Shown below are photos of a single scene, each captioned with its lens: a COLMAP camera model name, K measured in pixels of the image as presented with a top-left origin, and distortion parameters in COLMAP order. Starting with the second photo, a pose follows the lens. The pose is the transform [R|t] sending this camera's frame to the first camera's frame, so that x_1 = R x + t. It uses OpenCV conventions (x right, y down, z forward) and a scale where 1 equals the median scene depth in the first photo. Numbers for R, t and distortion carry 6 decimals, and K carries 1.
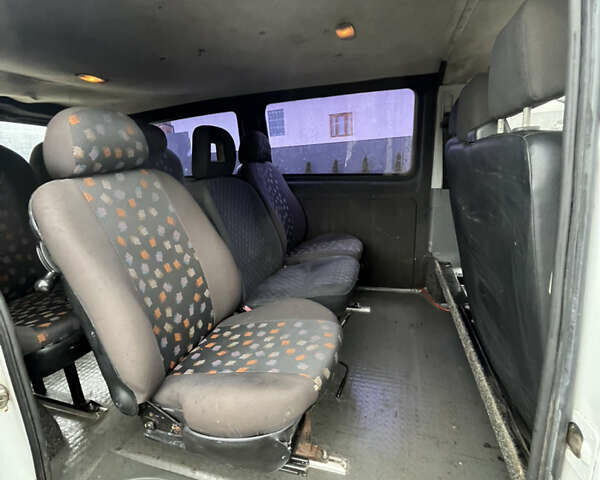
lens RADIAL K [[321.6, 0, 300.0], [0, 321.6, 240.0], [0, 0, 1]] dist [-0.001255, -0.001058]
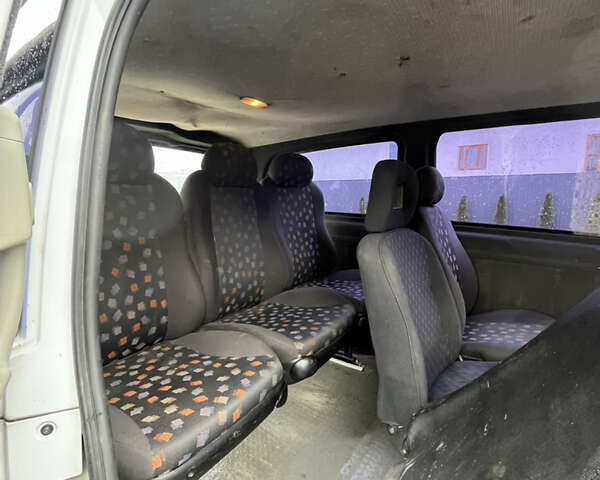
lens RADIAL K [[321.6, 0, 300.0], [0, 321.6, 240.0], [0, 0, 1]] dist [-0.001255, -0.001058]
pose [[0.944766, 0.105485, -0.310307, -0.181816], [-0.130941, 0.989430, -0.062319, -0.078848], [0.300453, 0.099509, 0.948592, 0.202357]]
